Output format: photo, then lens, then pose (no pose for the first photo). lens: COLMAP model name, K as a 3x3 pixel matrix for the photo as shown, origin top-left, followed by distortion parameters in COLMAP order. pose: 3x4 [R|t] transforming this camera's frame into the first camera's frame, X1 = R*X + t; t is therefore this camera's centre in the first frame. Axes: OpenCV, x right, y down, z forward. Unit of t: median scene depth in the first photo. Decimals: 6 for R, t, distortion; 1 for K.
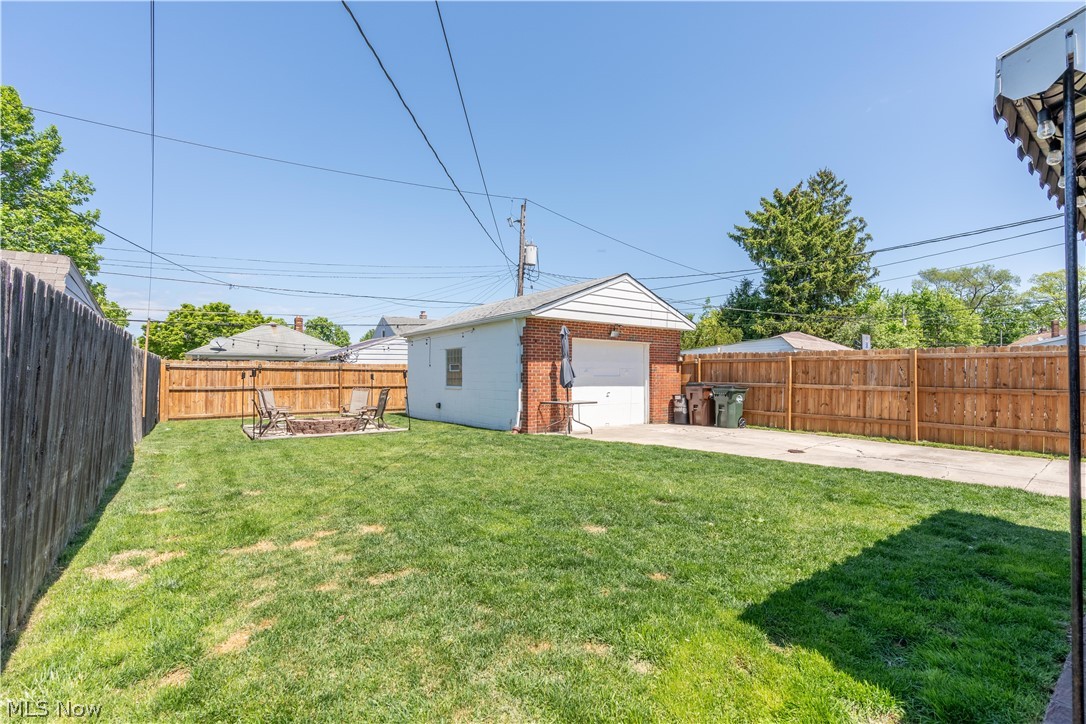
lens RADIAL K [[489.4, 0, 542.7], [0, 489.4, 365.9], [0, 0, 1]] dist [-0.000992, 0.000937]
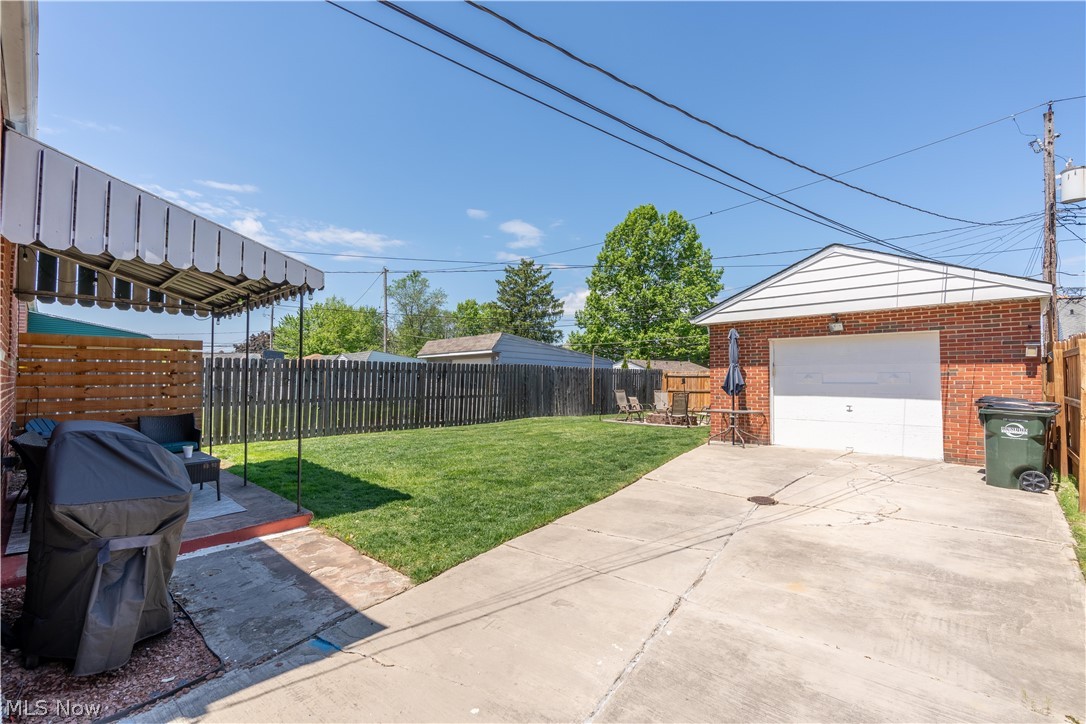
lens RADIAL K [[489.4, 0, 546.4], [0, 489.4, 365.5], [0, 0, 1]] dist [-0.000992, 0.000937]
pose [[0.149569, -0.029610, -0.988308, 0.788475], [0.015772, 0.999496, -0.027558, 0.006781], [0.988625, -0.011466, 0.149961, 0.436054]]
